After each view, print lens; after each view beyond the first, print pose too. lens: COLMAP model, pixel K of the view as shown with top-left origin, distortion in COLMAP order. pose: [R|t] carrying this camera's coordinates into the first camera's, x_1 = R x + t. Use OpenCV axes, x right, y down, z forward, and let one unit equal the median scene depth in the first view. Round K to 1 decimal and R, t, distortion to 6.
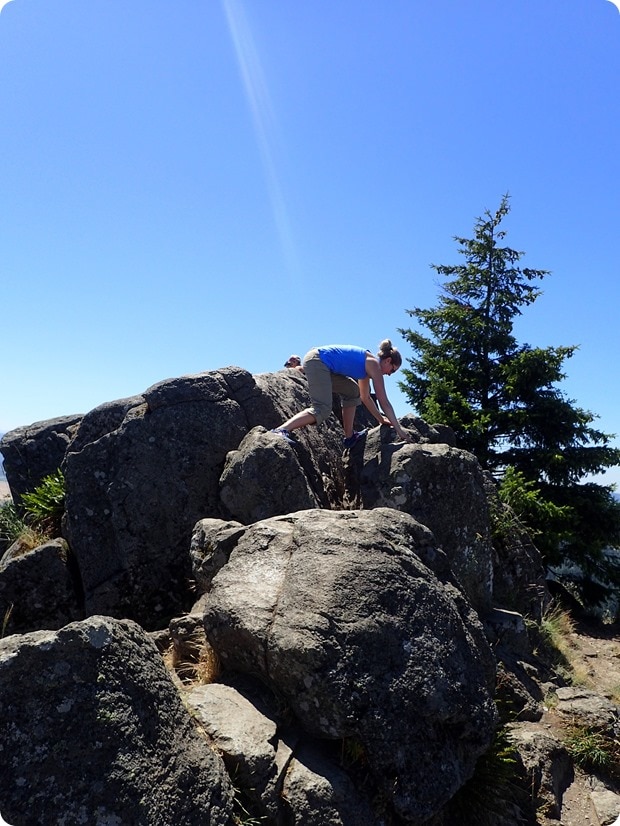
lens RADIAL K [[615.1, 0, 310.0], [0, 615.1, 413.0], [0, 0, 1]] dist [0.001420, 0.002426]
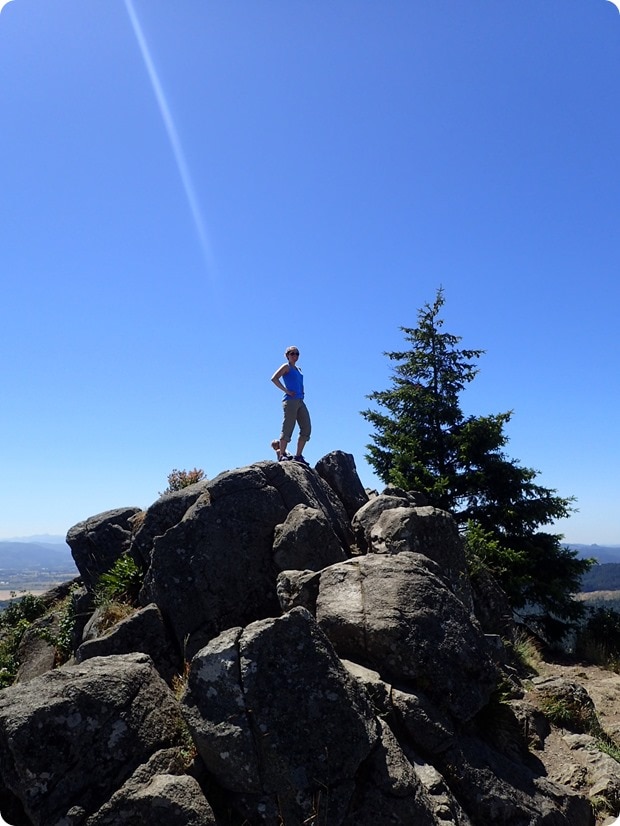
lens RADIAL K [[615.1, 0, 310.0], [0, 615.1, 413.0], [0, 0, 1]] dist [0.001420, 0.002426]
pose [[0.993611, -0.070736, 0.087941, -0.160837], [0.080772, 0.989917, -0.116361, -0.017933], [-0.078823, 0.122721, 0.989306, -0.370456]]
